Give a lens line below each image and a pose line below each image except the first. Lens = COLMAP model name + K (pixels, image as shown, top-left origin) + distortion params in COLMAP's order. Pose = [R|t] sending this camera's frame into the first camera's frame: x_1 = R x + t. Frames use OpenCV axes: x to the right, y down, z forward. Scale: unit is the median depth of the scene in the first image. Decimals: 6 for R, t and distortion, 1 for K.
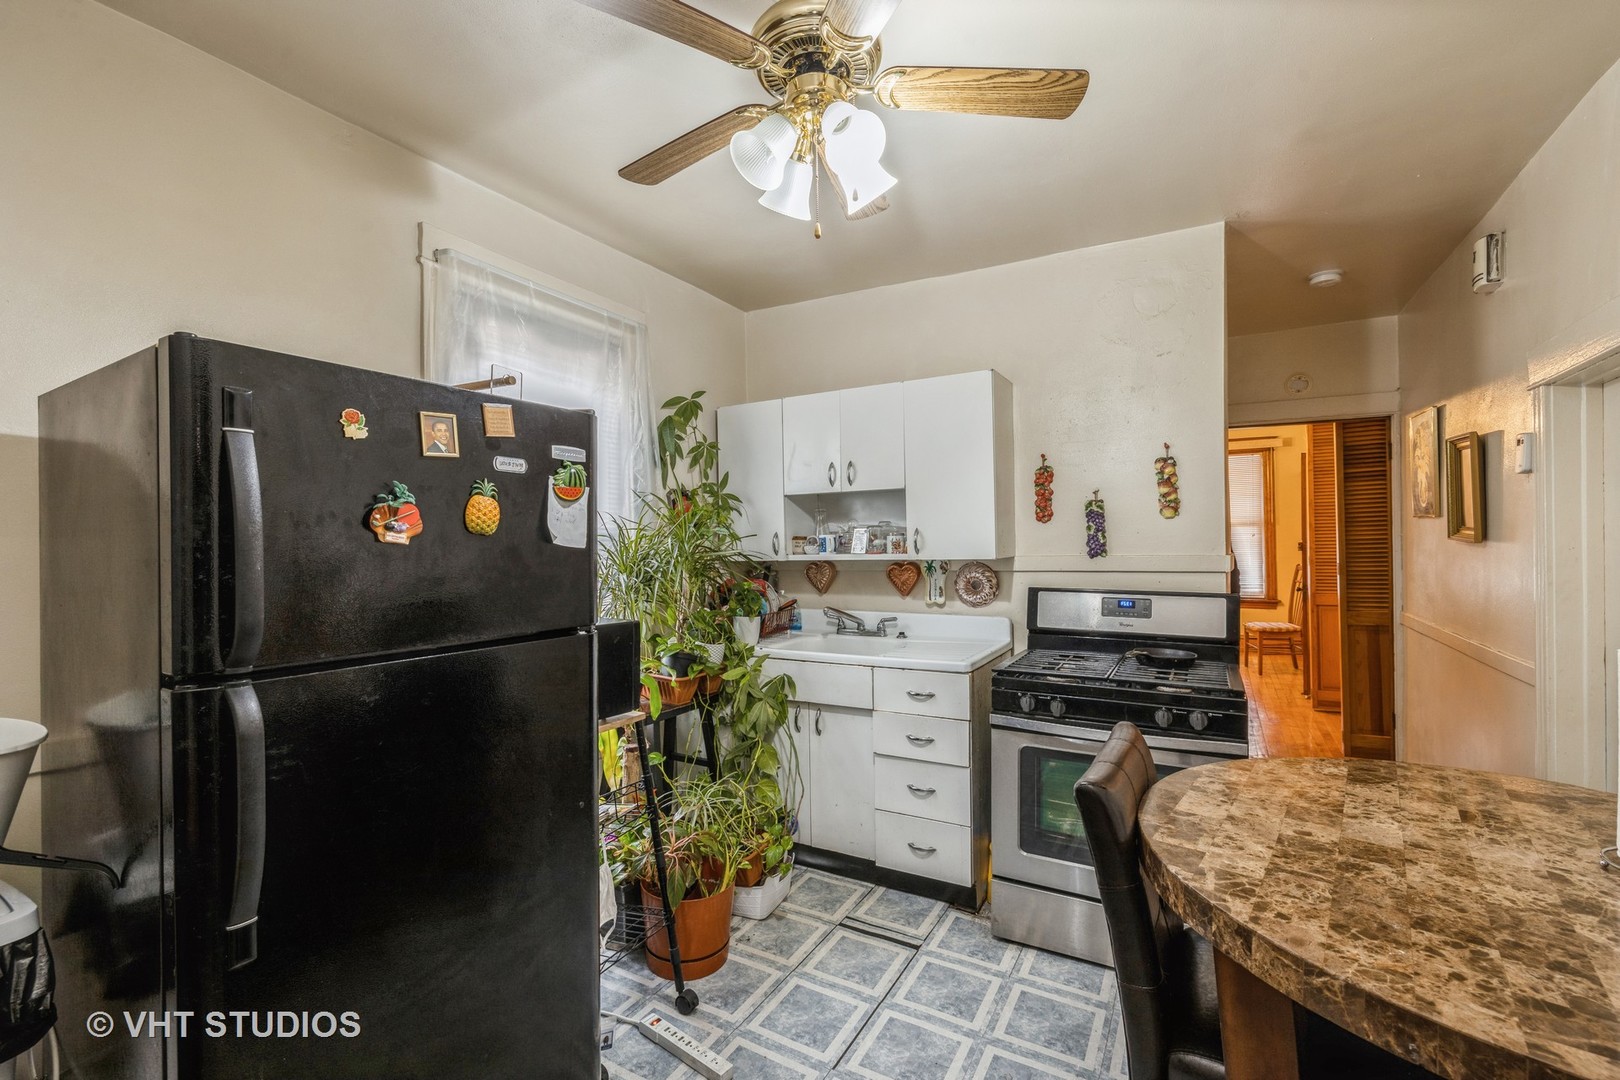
lens RADIAL K [[688.3, 0, 812.3], [0, 688.3, 541.0], [0, 0, 1]] dist [0.000116, -0.000004]
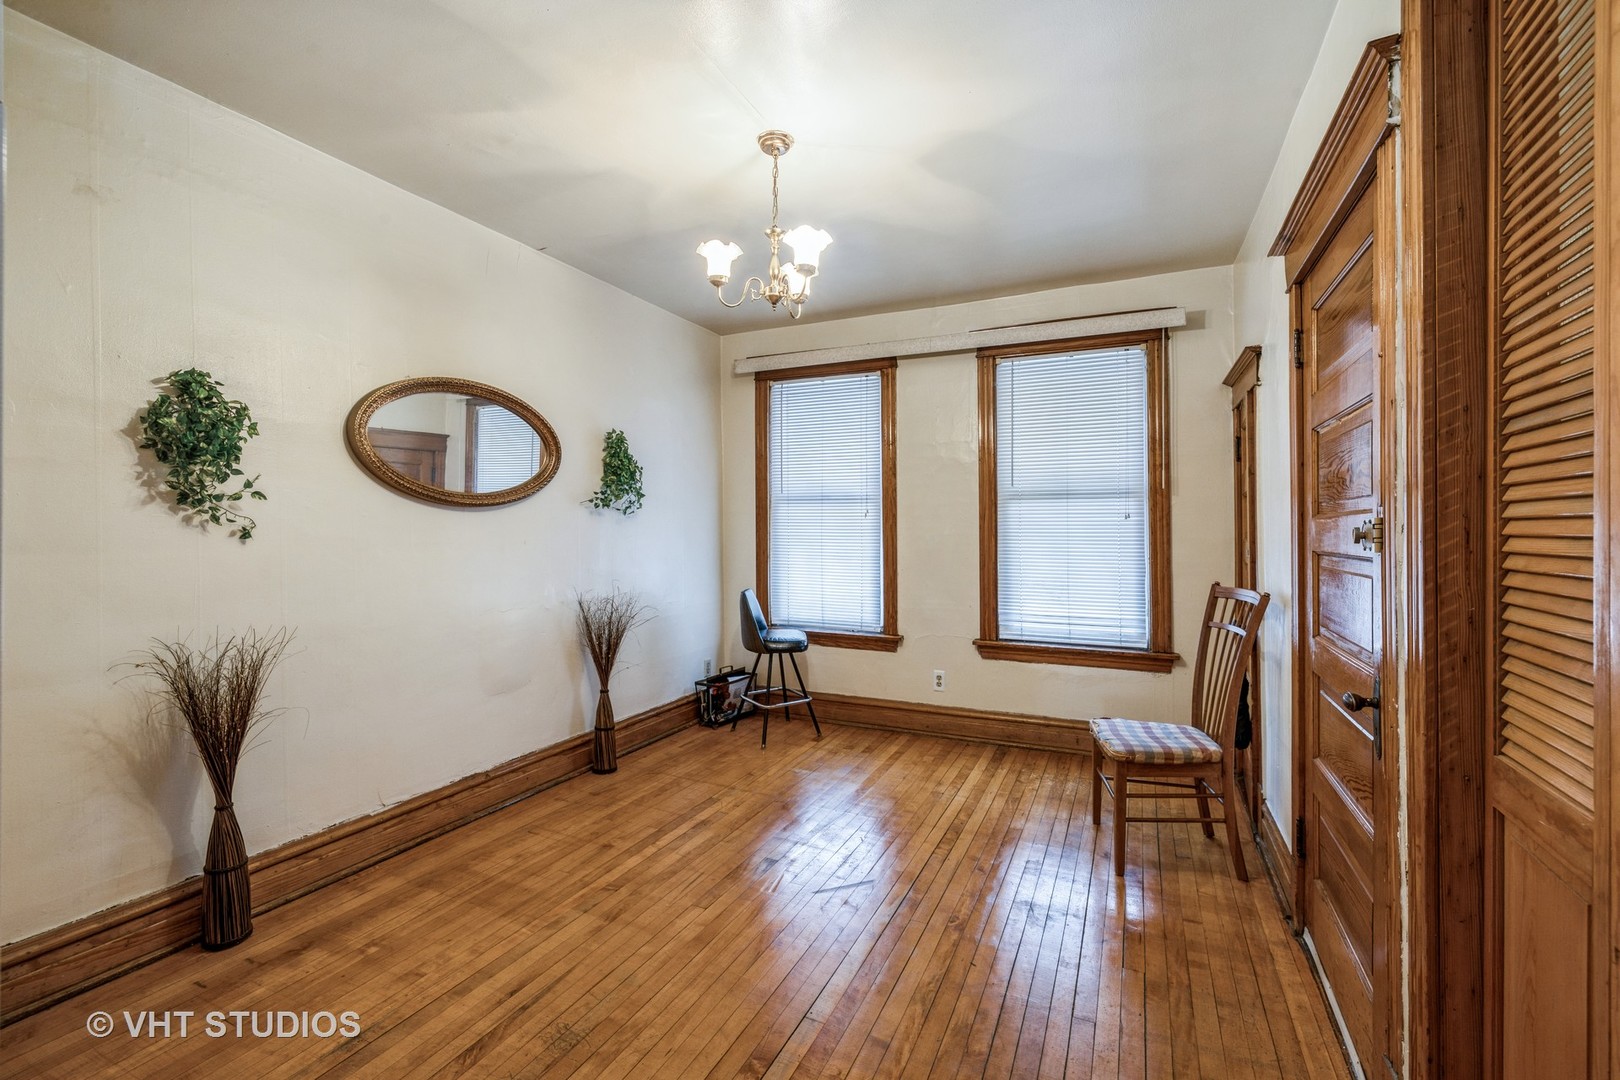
lens RADIAL K [[688.3, 0, 810.6], [0, 688.3, 533.5], [0, 0, 1]] dist [0.000116, -0.000004]
pose [[0.996360, 0.006754, 0.084978, 0.384384], [-0.007370, 0.999949, 0.006943, 0.001148], [-0.084927, -0.007544, 0.996359, 0.546363]]
